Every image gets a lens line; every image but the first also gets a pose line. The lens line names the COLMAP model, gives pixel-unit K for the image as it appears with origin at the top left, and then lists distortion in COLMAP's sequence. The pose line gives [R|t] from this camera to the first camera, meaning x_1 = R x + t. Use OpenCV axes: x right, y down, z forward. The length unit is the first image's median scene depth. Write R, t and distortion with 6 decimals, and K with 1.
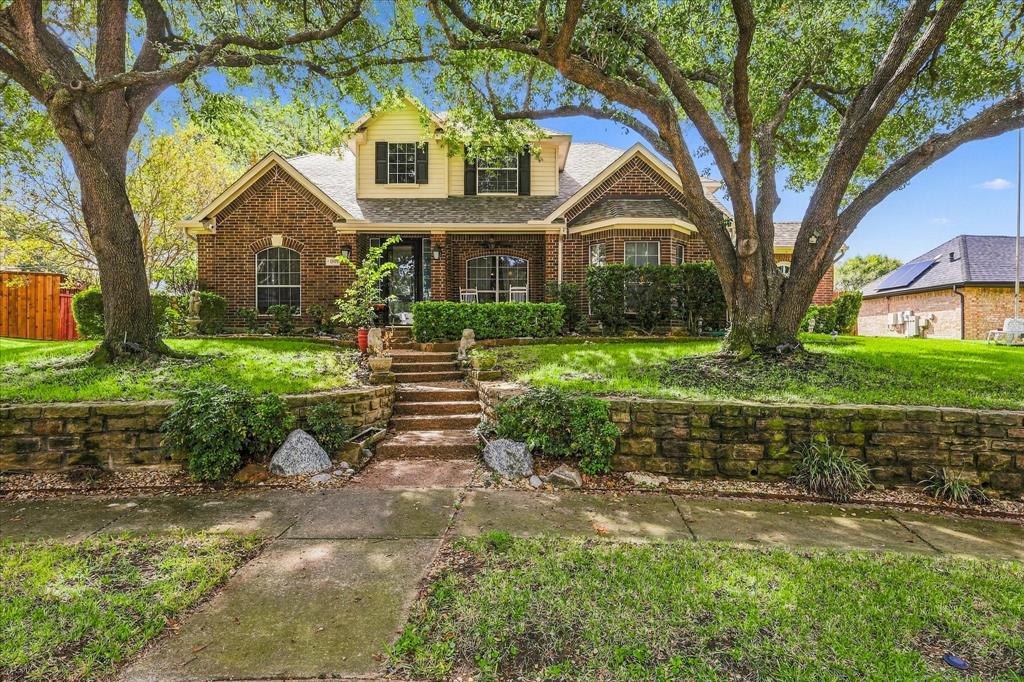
lens RADIAL K [[464.9, 0, 515.7], [0, 464.9, 340.4], [0, 0, 1]] dist [-0.000550, 0.006336]
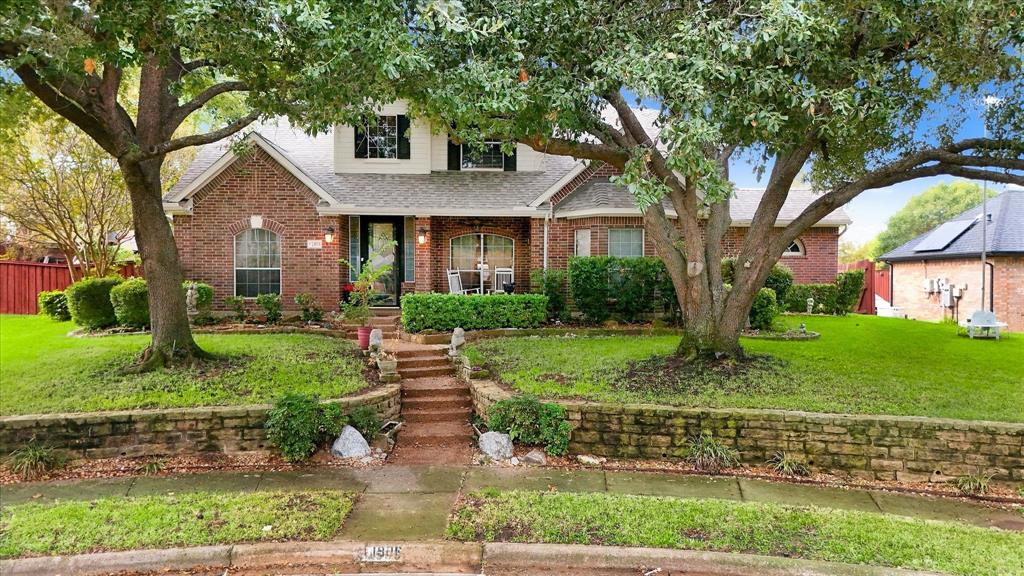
lens RADIAL K [[630.9, 0, 509.7], [0, 630.9, 287.2], [0, 0, 1]] dist [0.033535, -0.001289]
pose [[0.999864, 0.003163, 0.016178, -0.007350], [-0.003319, 0.999948, 0.009649, -0.249685], [-0.016147, -0.009701, 0.999823, -0.934334]]
